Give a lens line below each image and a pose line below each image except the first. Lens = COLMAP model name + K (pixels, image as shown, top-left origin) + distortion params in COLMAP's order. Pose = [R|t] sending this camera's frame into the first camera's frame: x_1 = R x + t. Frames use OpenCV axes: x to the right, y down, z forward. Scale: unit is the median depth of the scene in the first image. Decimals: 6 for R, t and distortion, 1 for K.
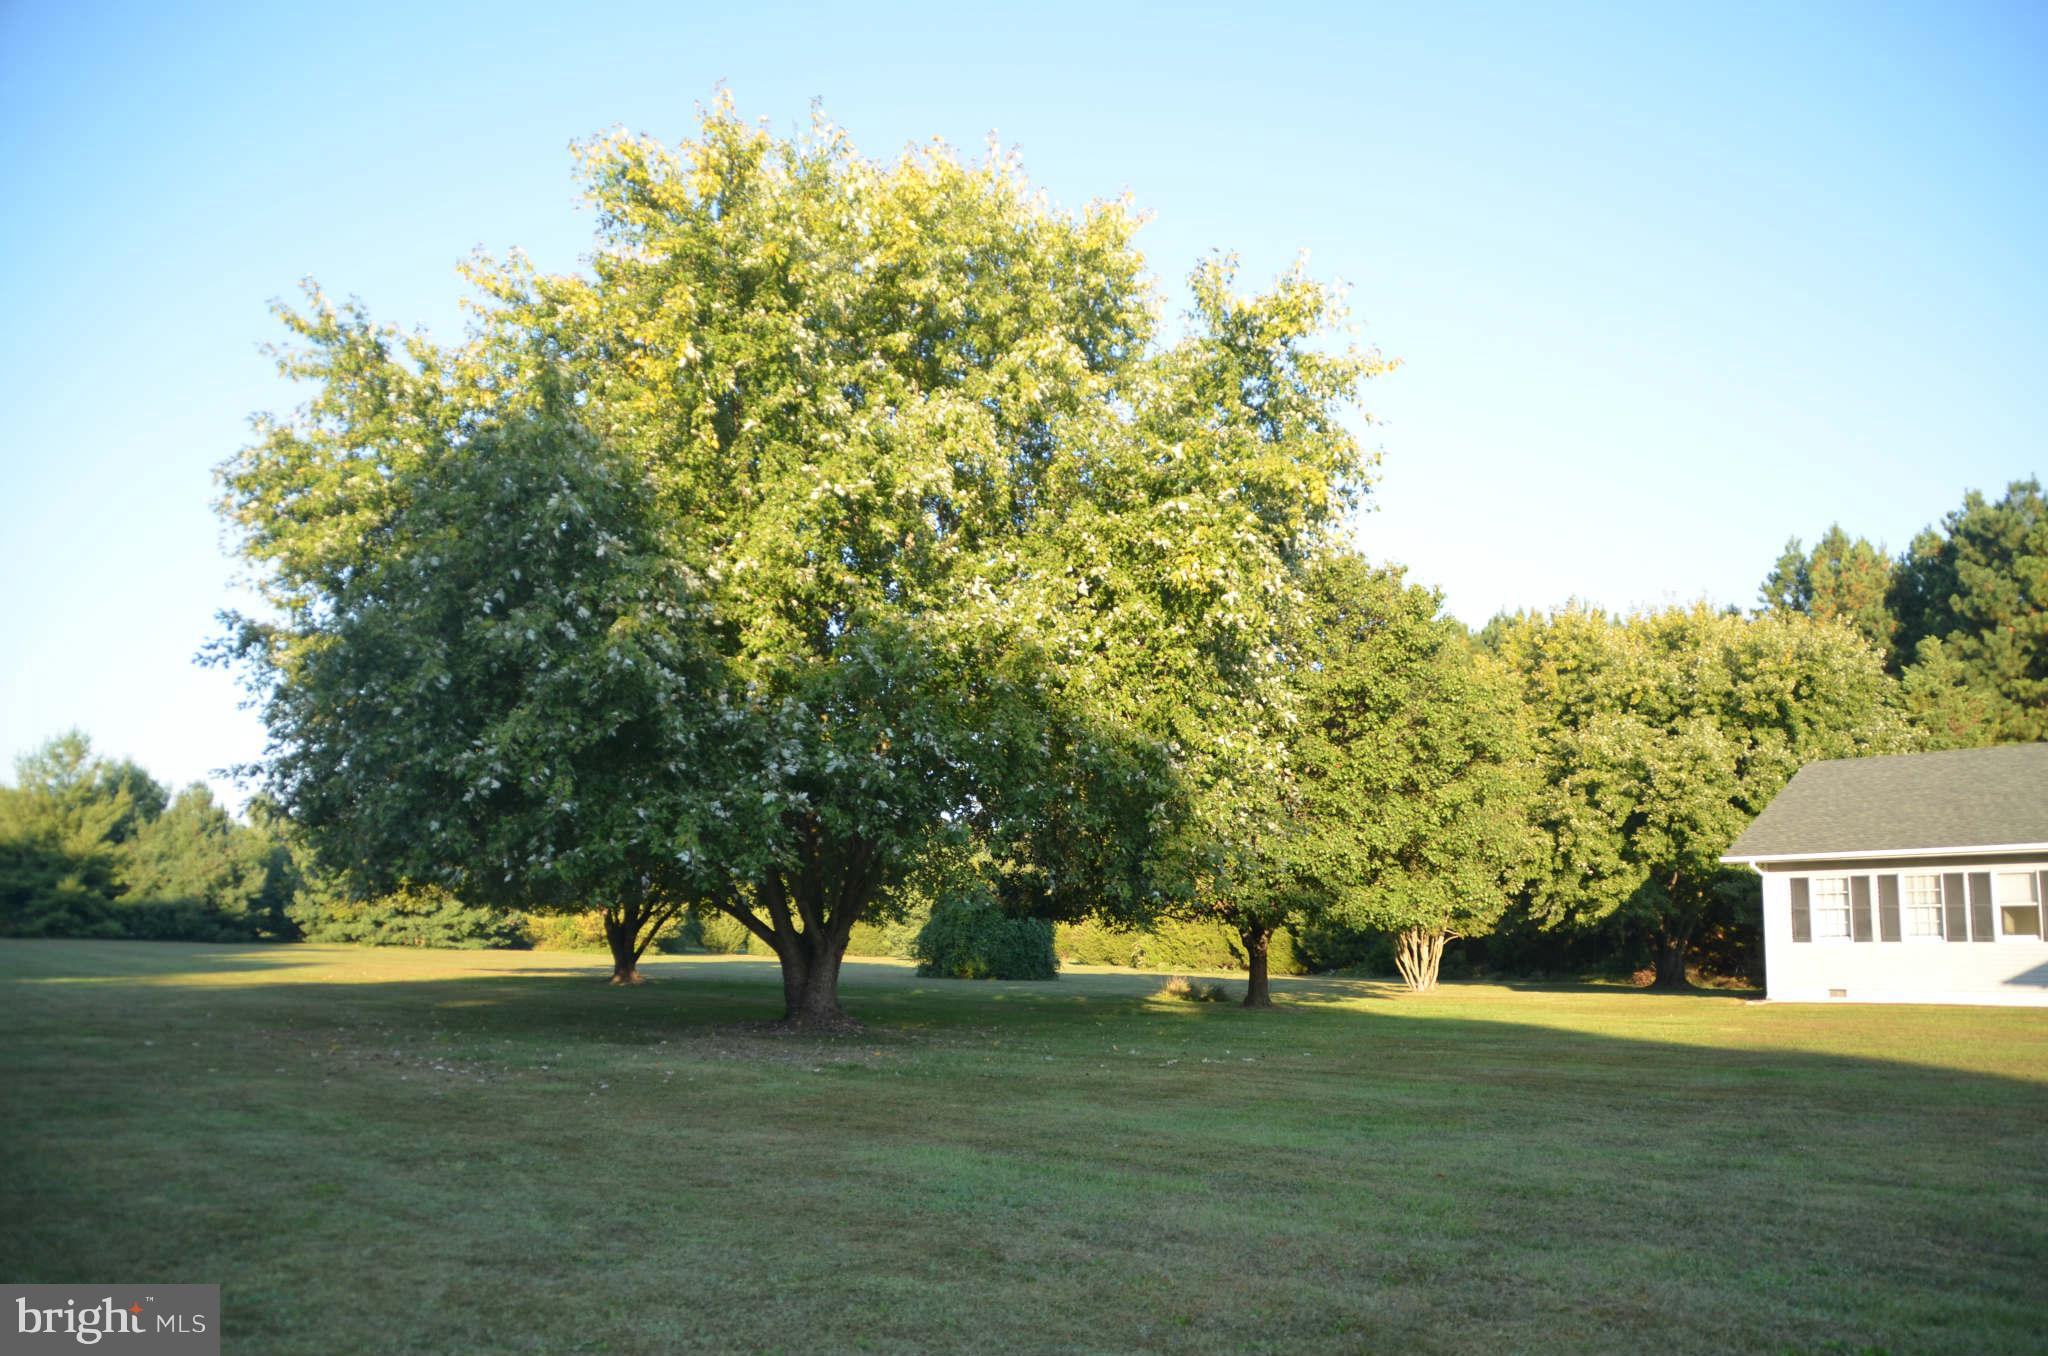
lens RADIAL K [[1596.8, 0, 1032.2], [0, 1596.8, 683.9], [0, 0, 1]] dist [-0.165711, 0.113462]
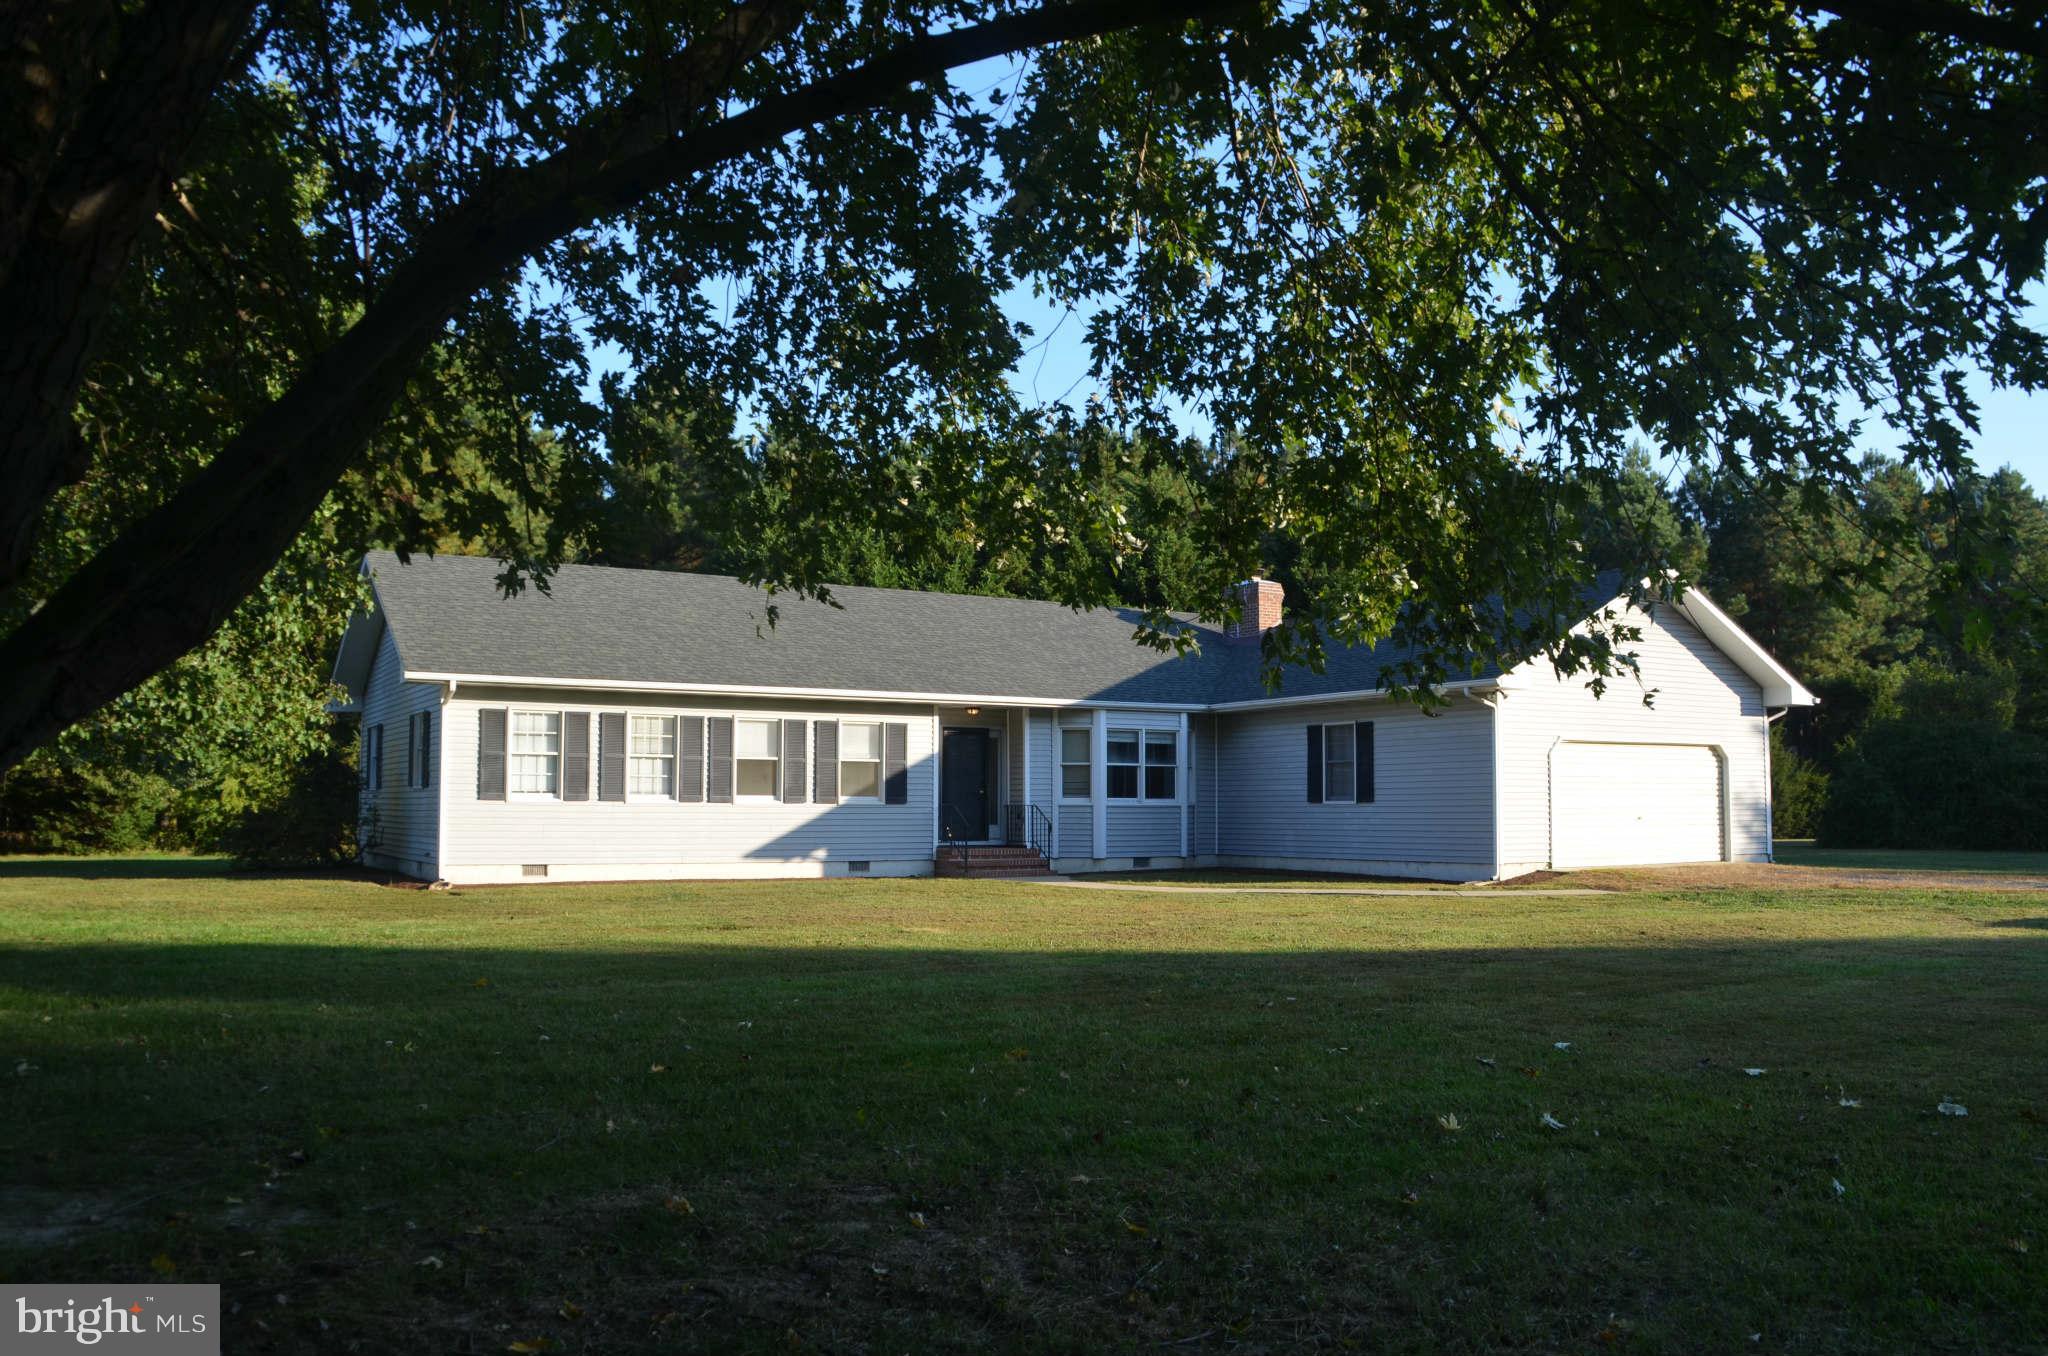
lens RADIAL K [[1596.8, 0, 1032.2], [0, 1596.8, 683.9], [0, 0, 1]] dist [-0.165711, 0.113462]
pose [[0.170910, 0.062437, 0.983306, -0.114385], [-0.157135, 0.986944, -0.035356, 0.068663], [-0.972676, -0.148469, 0.178490, 0.430272]]
